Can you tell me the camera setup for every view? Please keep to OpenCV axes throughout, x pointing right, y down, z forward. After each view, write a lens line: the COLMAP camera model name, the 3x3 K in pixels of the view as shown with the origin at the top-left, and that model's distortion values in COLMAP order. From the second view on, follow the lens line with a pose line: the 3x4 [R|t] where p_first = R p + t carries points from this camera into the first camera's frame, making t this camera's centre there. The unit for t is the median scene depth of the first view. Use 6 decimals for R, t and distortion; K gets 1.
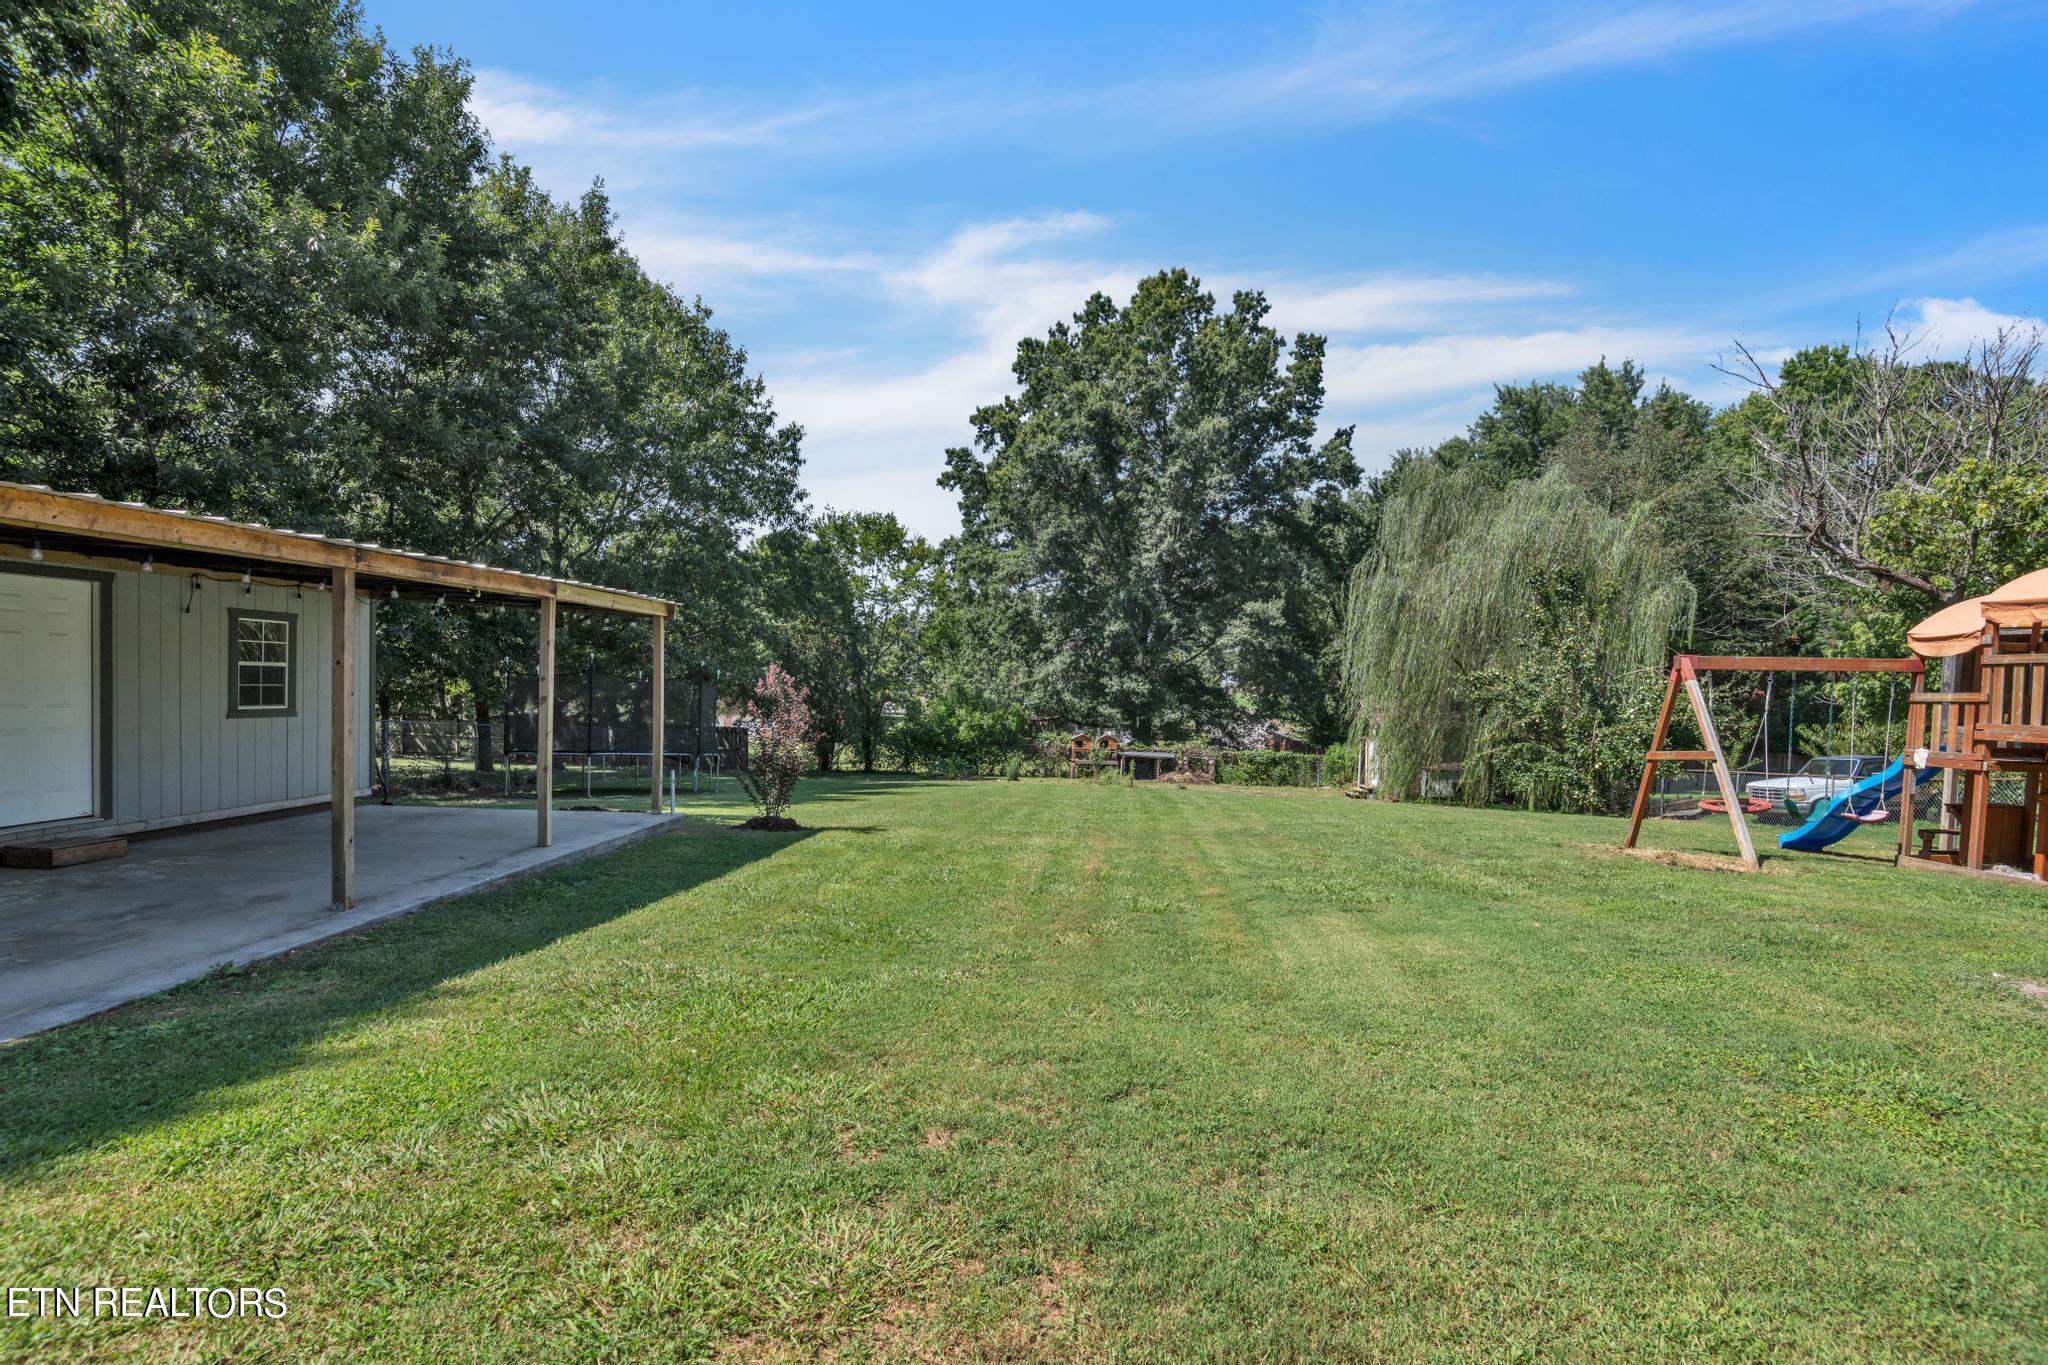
lens RADIAL K [[936.7, 0, 1048.0], [0, 936.7, 712.9], [0, 0, 1]] dist [-0.010508, 0.000023]
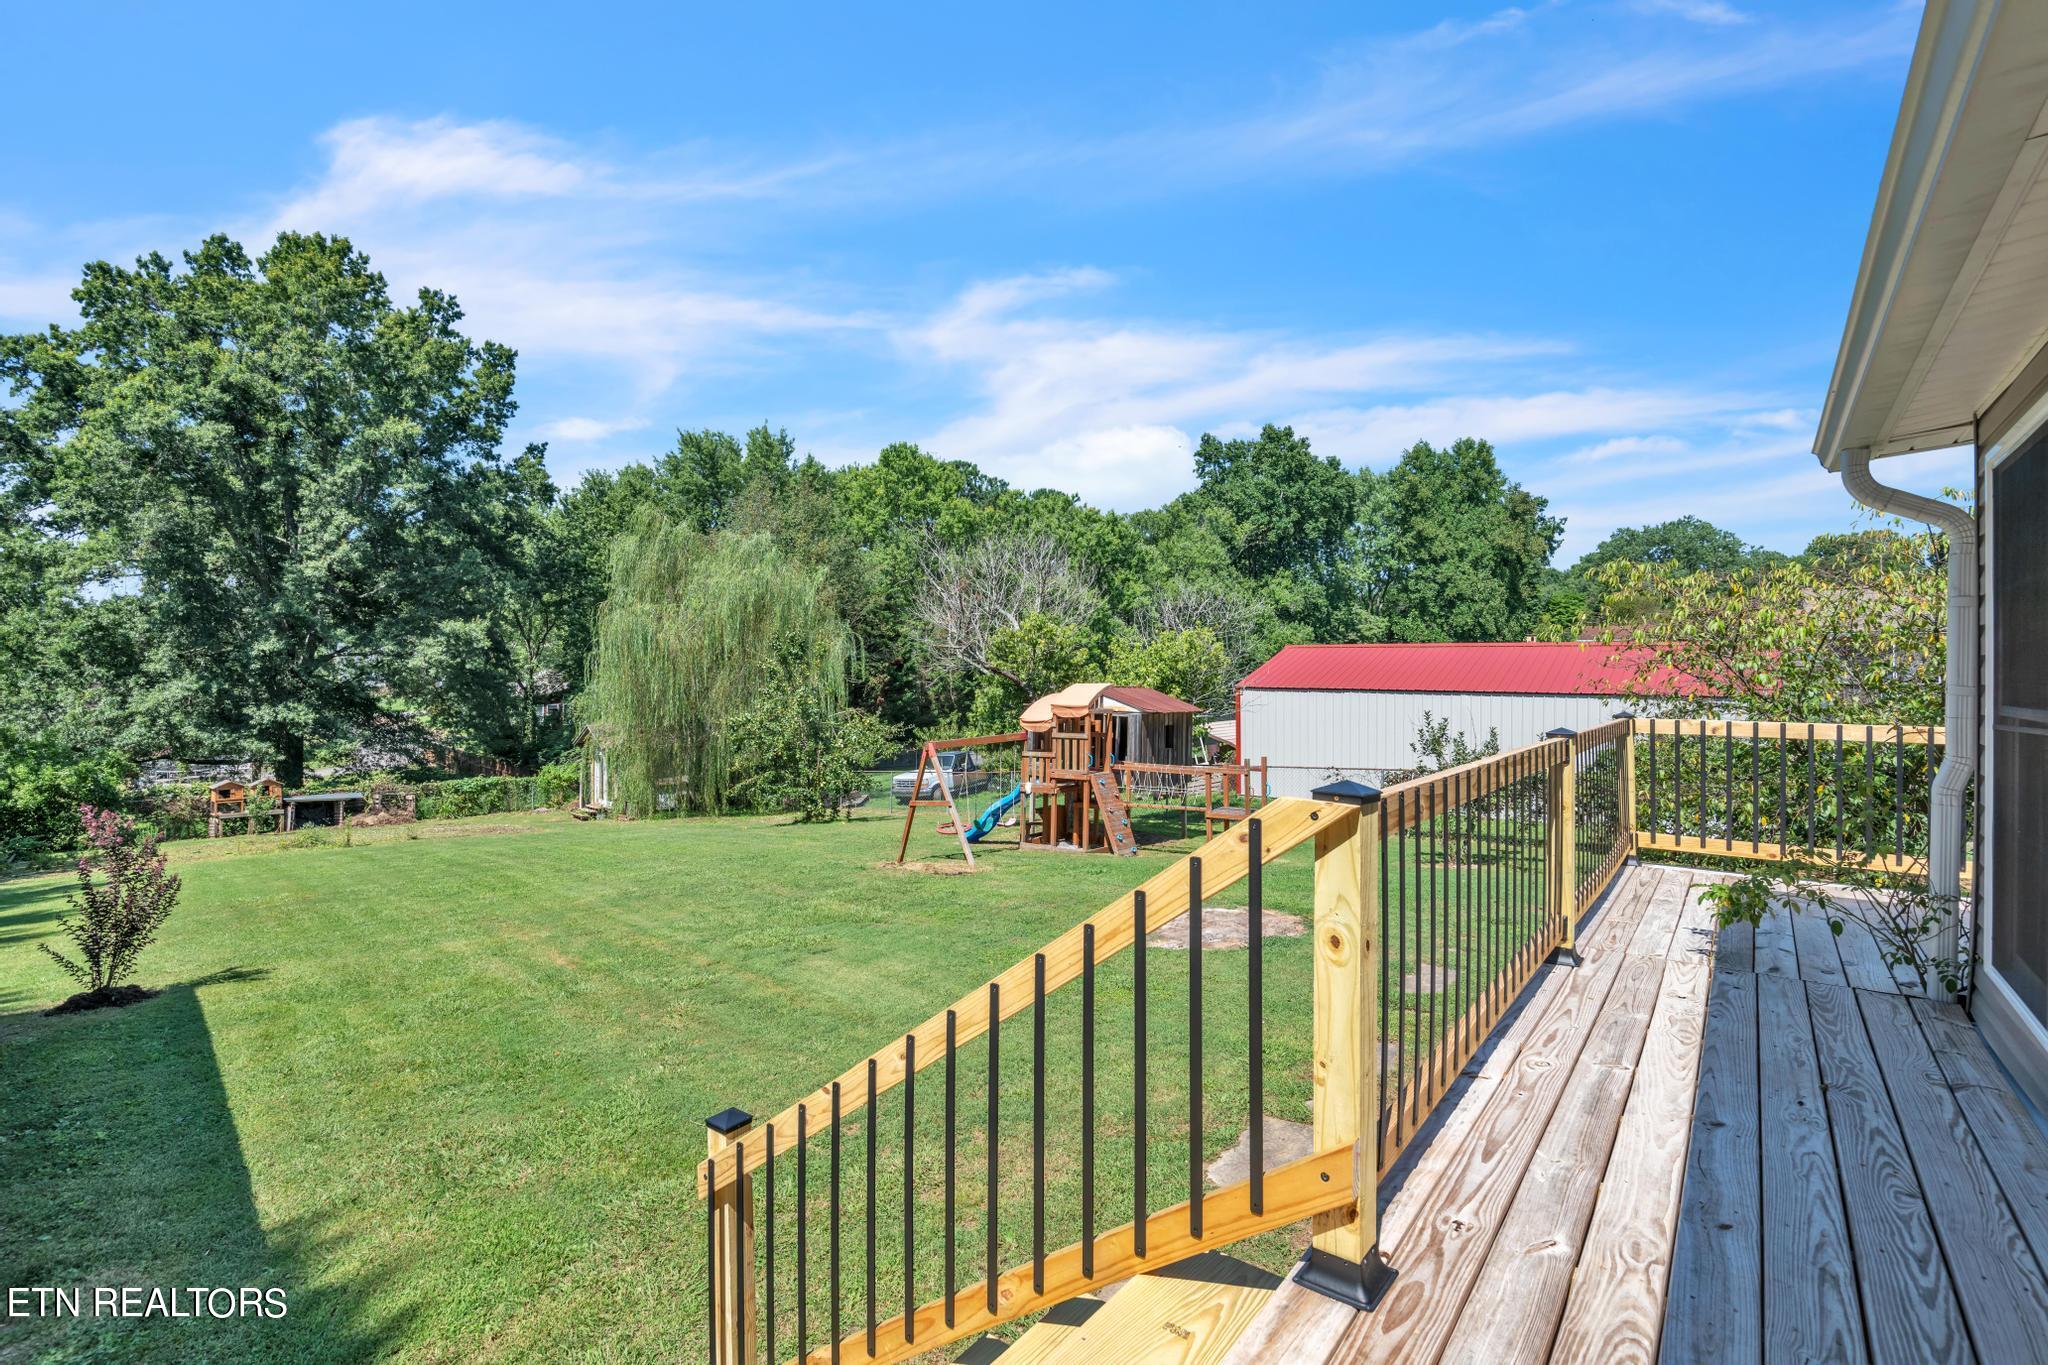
lens RADIAL K [[936.7, 0, 1017.1], [0, 936.7, 672.3], [0, 0, 1]] dist [-0.010508, 0.000023]
pose [[0.670084, -0.018101, 0.742064, -0.094528], [0.037221, 0.999264, -0.009236, -0.035860], [-0.741351, 0.033809, 0.670265, -0.047512]]
